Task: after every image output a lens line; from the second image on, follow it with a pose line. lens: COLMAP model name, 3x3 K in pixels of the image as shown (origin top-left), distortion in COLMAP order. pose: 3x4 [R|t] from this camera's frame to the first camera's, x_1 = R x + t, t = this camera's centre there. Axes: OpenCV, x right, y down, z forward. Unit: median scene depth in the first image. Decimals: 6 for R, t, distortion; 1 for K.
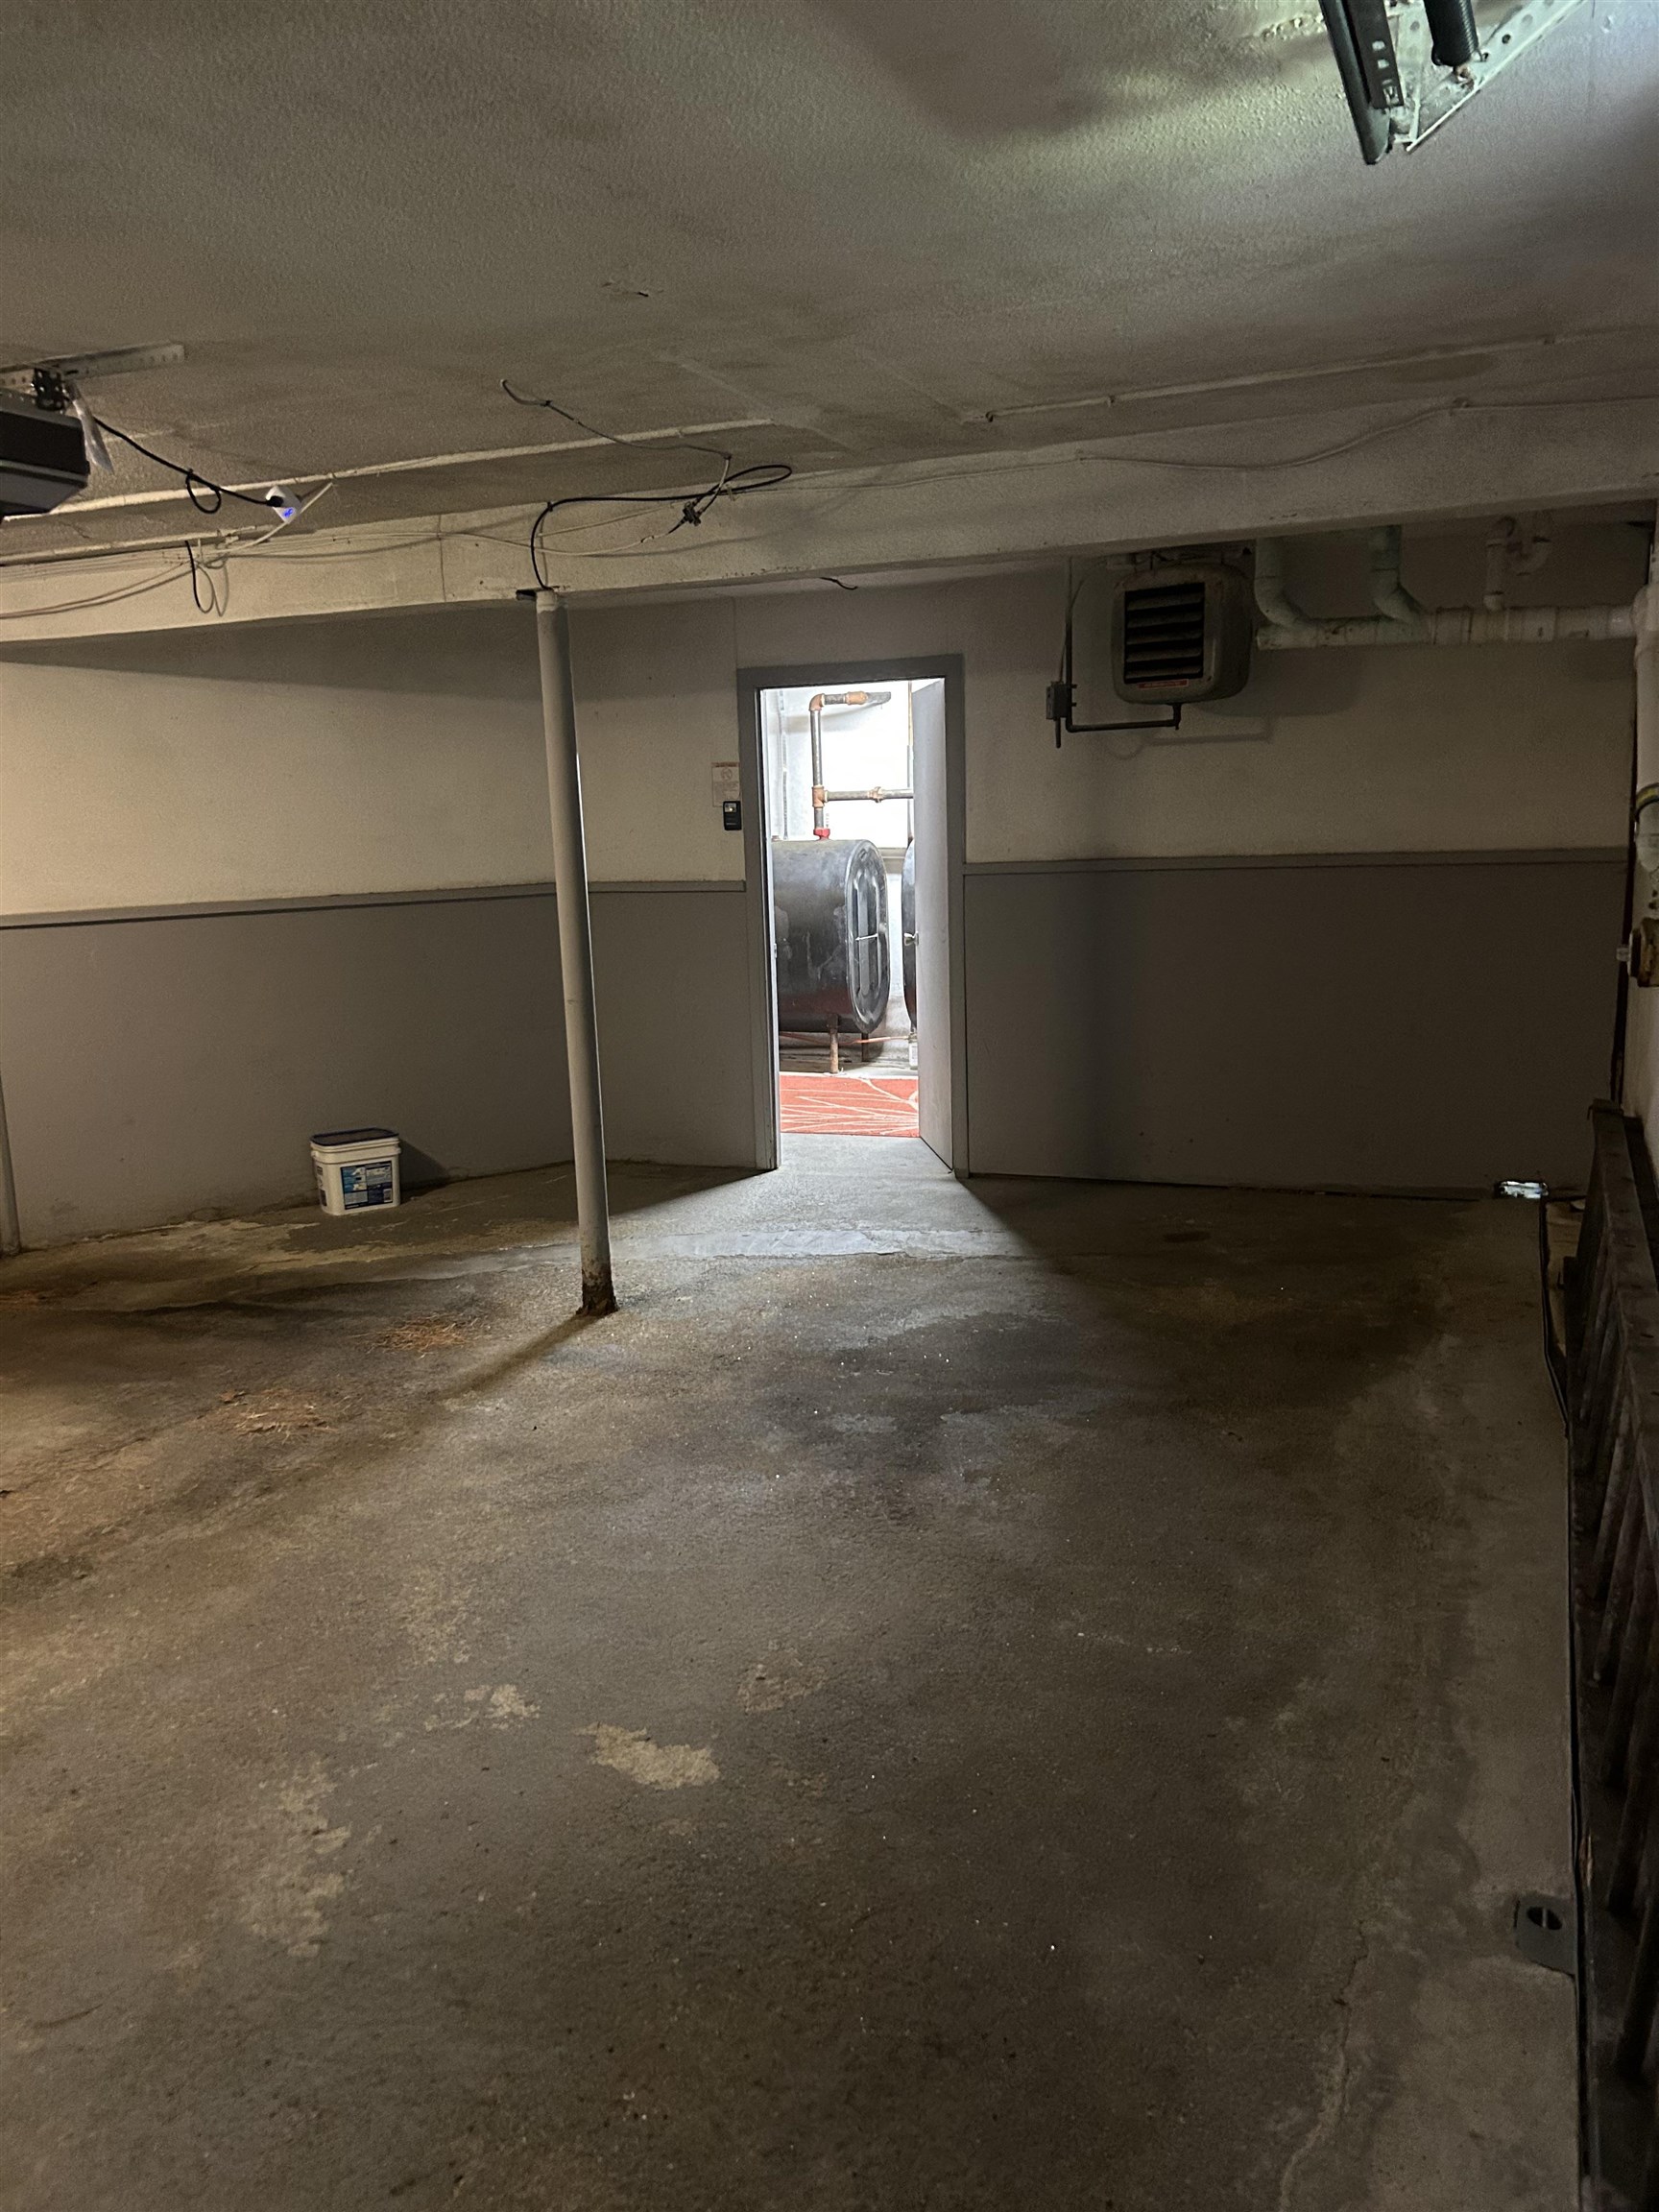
lens RADIAL K [[1677.0, 0, 850.7], [0, 1677.0, 1120.1], [0, 0, 1]] dist [0.049581, -0.057710]
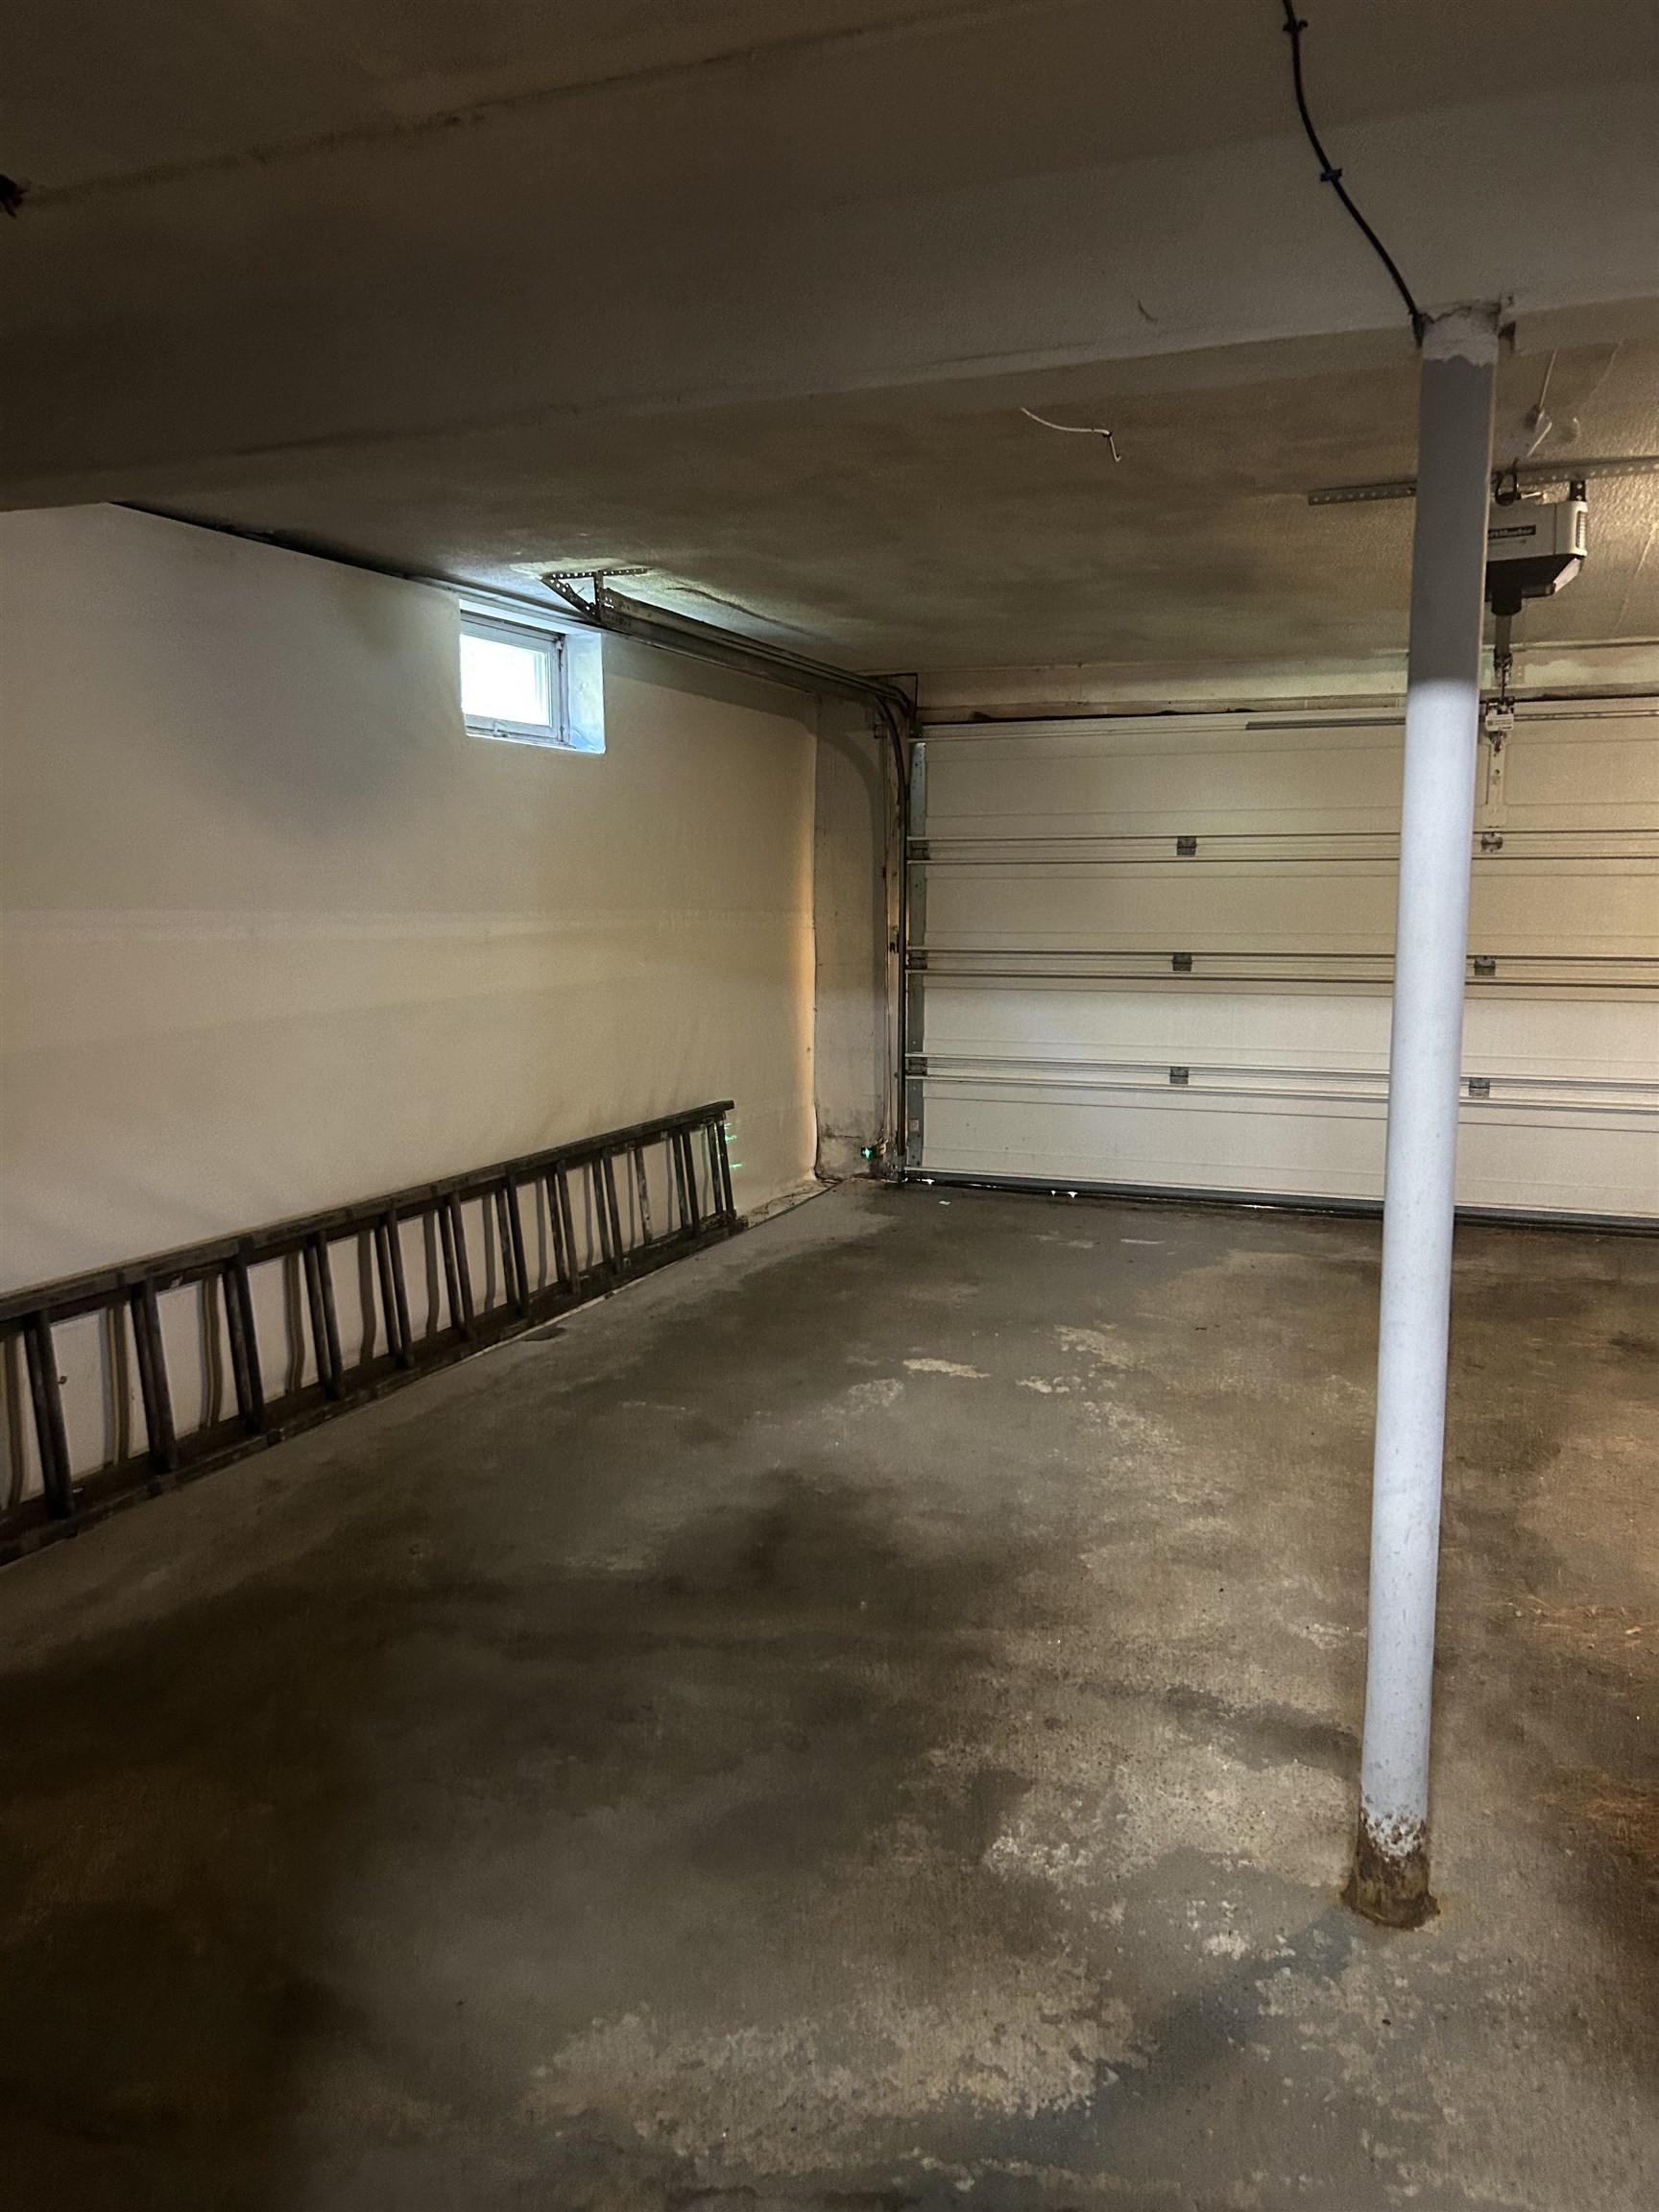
lens RADIAL K [[1677.0, 0, 850.7], [0, 1677.0, 1120.1], [0, 0, 1]] dist [0.049581, -0.057710]
pose [[-0.999296, 0.037017, -0.006118, -0.015669], [0.033223, 0.948798, 0.314132, -0.430359], [0.017433, 0.313707, -0.949360, 2.471324]]
